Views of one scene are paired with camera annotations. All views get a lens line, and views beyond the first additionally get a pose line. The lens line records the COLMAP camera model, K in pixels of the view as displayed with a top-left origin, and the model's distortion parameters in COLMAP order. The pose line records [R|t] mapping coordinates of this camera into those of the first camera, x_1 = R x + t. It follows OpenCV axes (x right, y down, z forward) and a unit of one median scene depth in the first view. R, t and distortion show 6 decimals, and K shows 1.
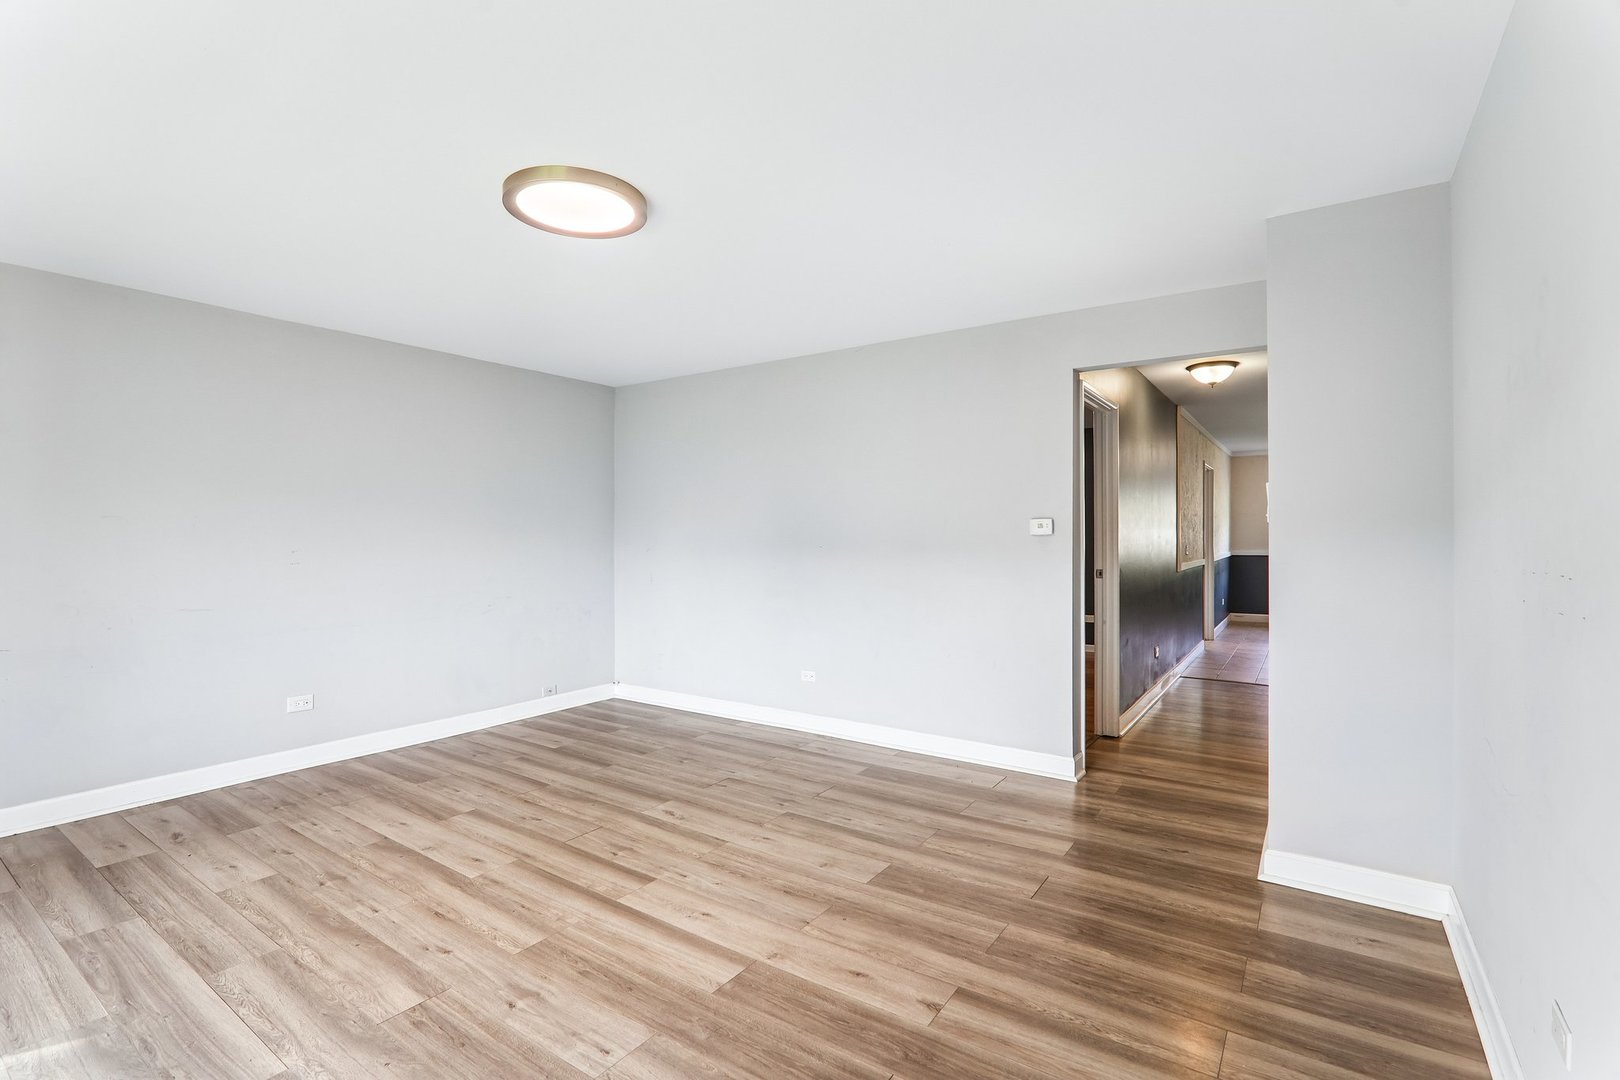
lens RADIAL K [[746.4, 0, 810.0], [0, 746.4, 540.0], [0, 0, 1]] dist [-0.017391, 0.000320]
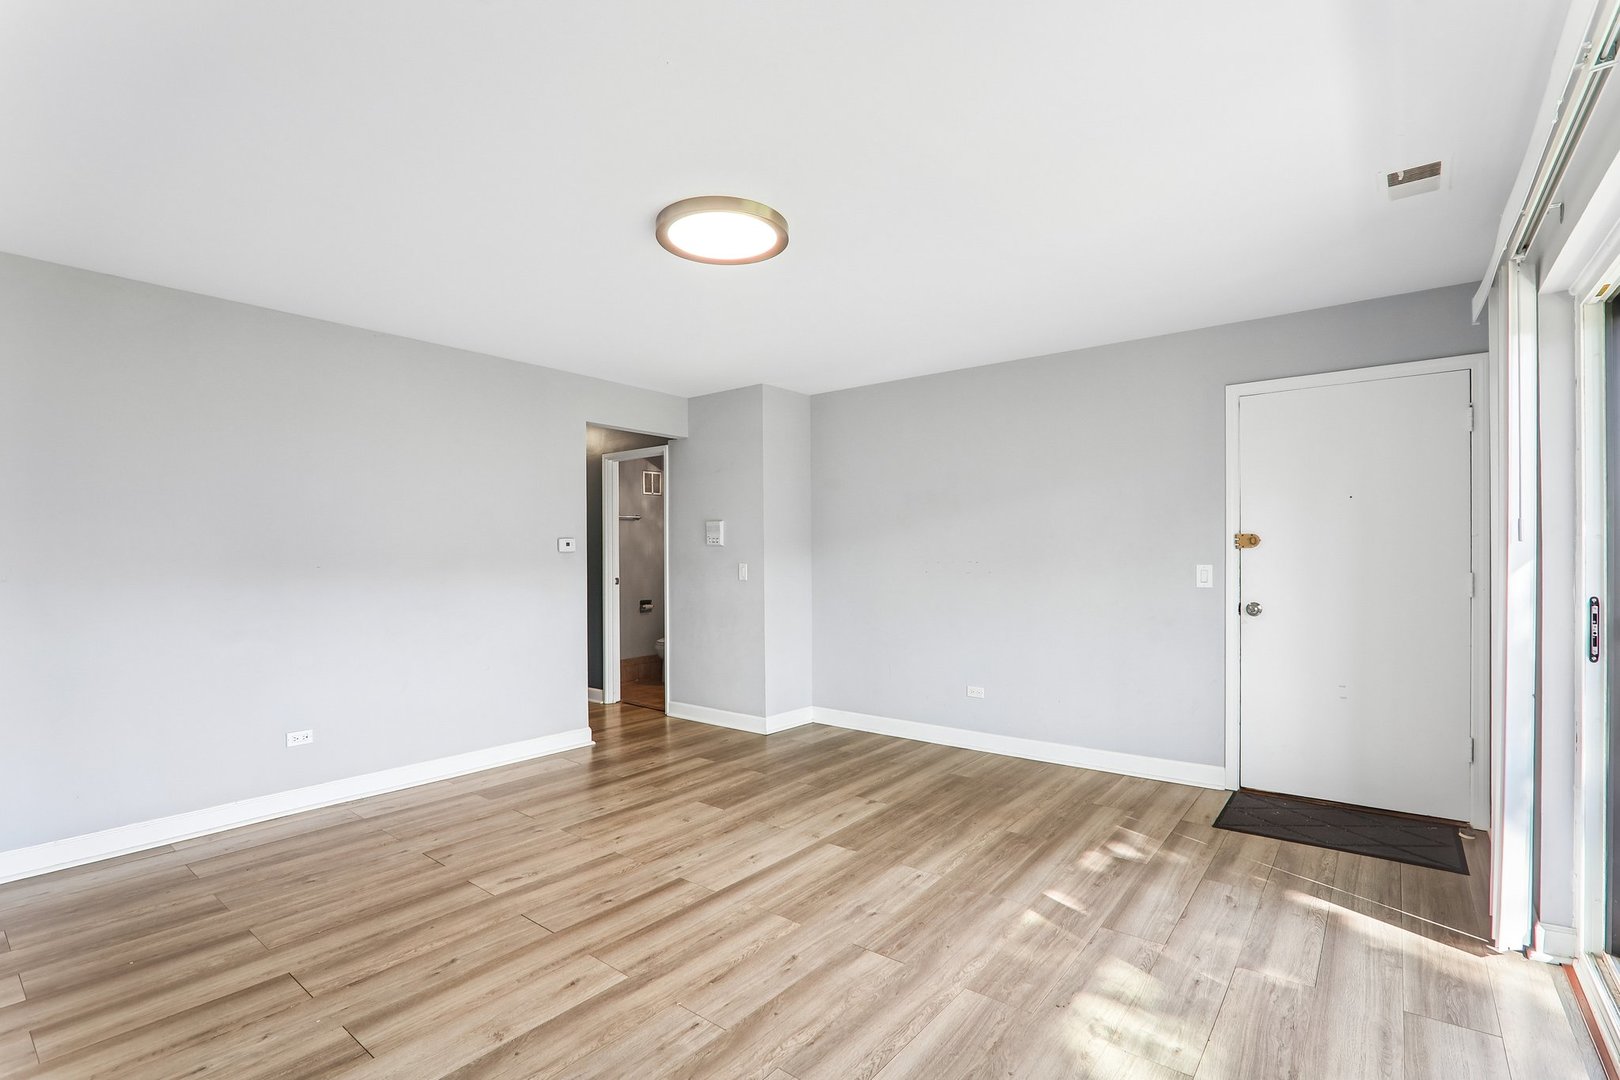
lens RADIAL K [[746.7, 0, 809.2], [0, 746.7, 557.3], [0, 0, 1]] dist [-0.021633, -0.000283]
pose [[0.056305, -0.003310, 0.998408, -1.158560], [0.011349, 0.999932, 0.002675, 0.003652], [-0.998349, 0.011181, 0.056339, 0.704614]]
